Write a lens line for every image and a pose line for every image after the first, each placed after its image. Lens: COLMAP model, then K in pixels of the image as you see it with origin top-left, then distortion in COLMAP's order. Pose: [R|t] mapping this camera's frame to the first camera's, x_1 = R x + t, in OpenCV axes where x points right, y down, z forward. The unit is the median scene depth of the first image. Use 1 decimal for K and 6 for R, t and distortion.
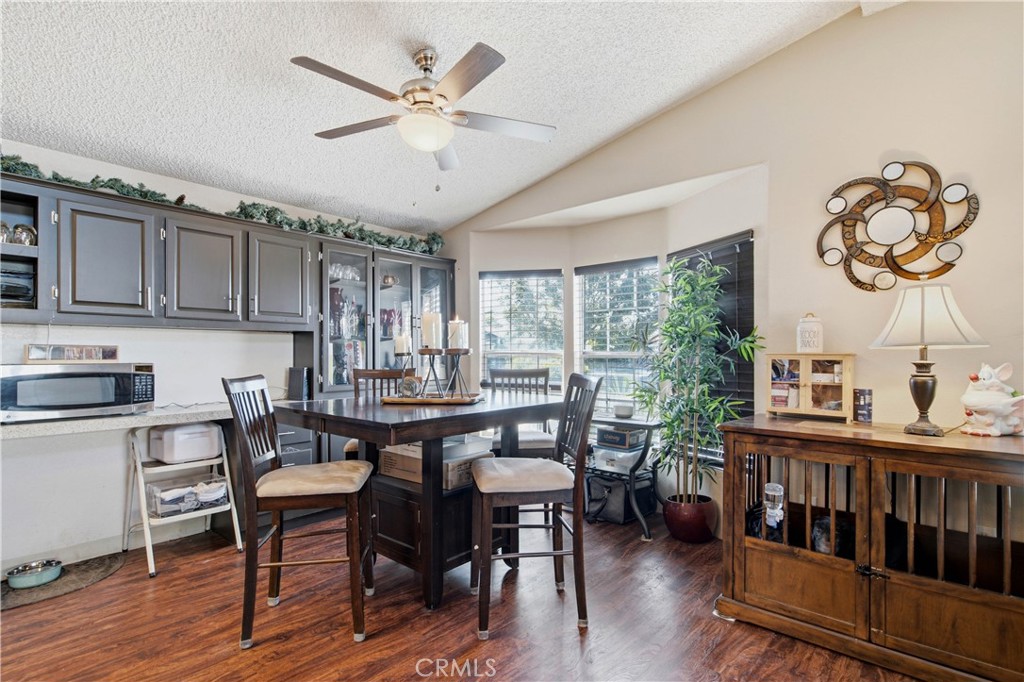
lens RADIAL K [[490.4, 0, 511.6], [0, 490.4, 352.6], [0, 0, 1]] dist [0.003888, -0.000186]
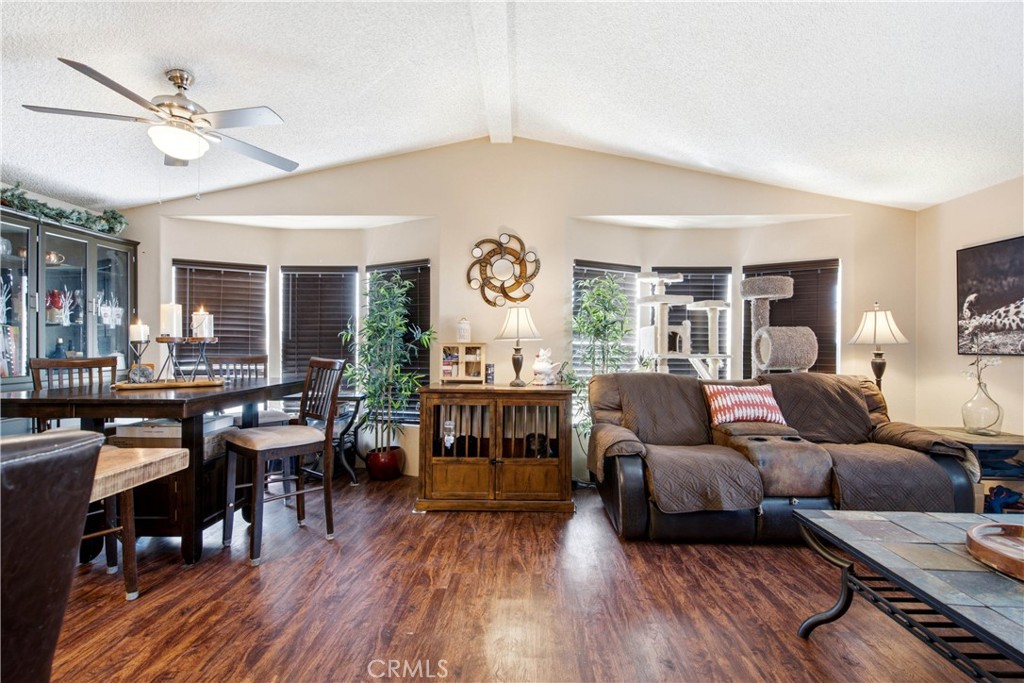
lens RADIAL K [[478.4, 0, 511.8], [0, 478.4, 339.7], [0, 0, 1]] dist [0.004932, -0.000409]
pose [[0.766938, 0.007777, 0.641675, -0.279803], [-0.005520, 0.999970, -0.005521, -0.000656], [-0.641698, 0.000692, 0.766957, -0.306427]]
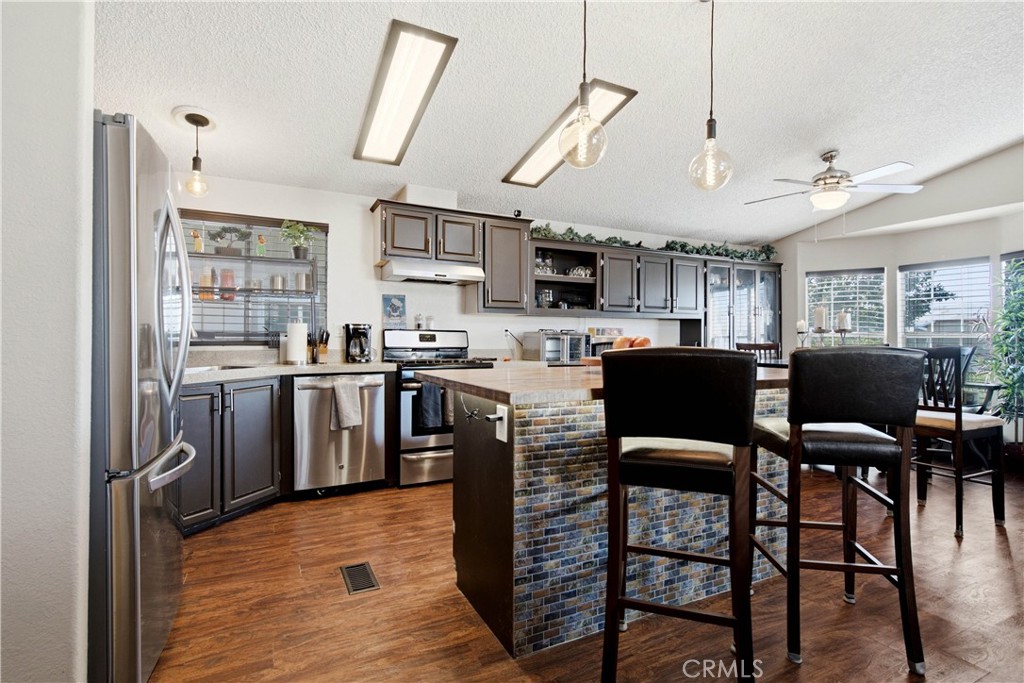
lens RADIAL K [[494.7, 0, 511.5], [0, 494.7, 336.4], [0, 0, 1]] dist [0.009580, -0.000070]
pose [[0.926736, 0.002088, -0.375708, -0.520669], [-0.002616, 0.999996, -0.000895, 0.021202], [0.375705, 0.001812, 0.926738, -0.942701]]
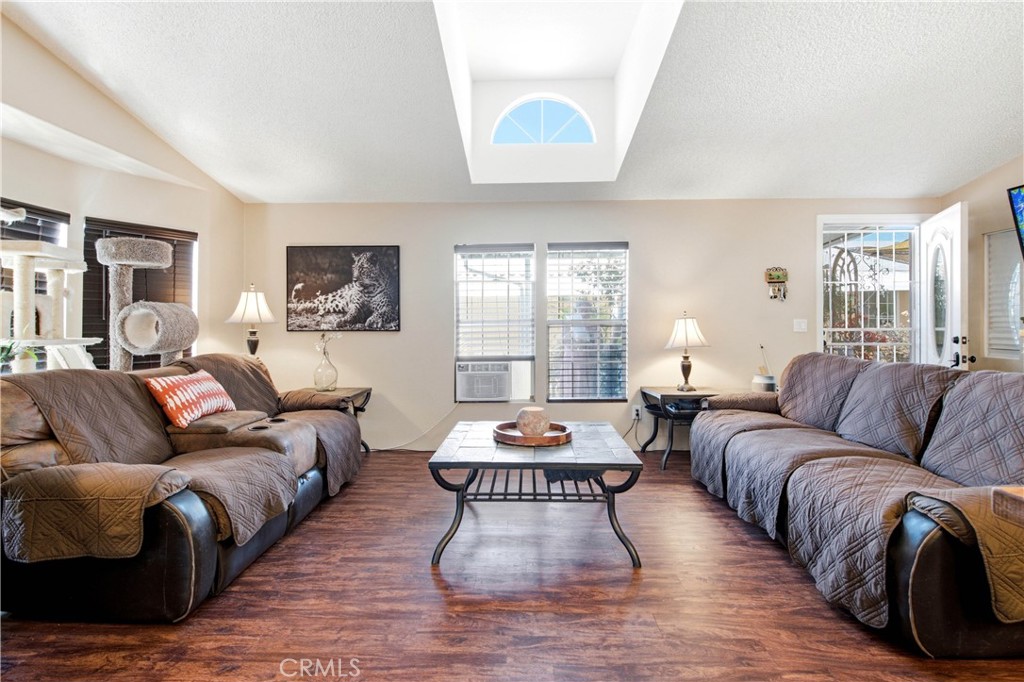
lens RADIAL K [[501.7, 0, 511.6], [0, 501.7, 323.3], [0, 0, 1]] dist [0.003083, 0.000215]
pose [[-0.640914, 0.000816, 0.767612, -0.273018], [-0.003523, 0.999986, -0.004004, 0.003336], [-0.767604, -0.005270, -0.640902, 0.488233]]
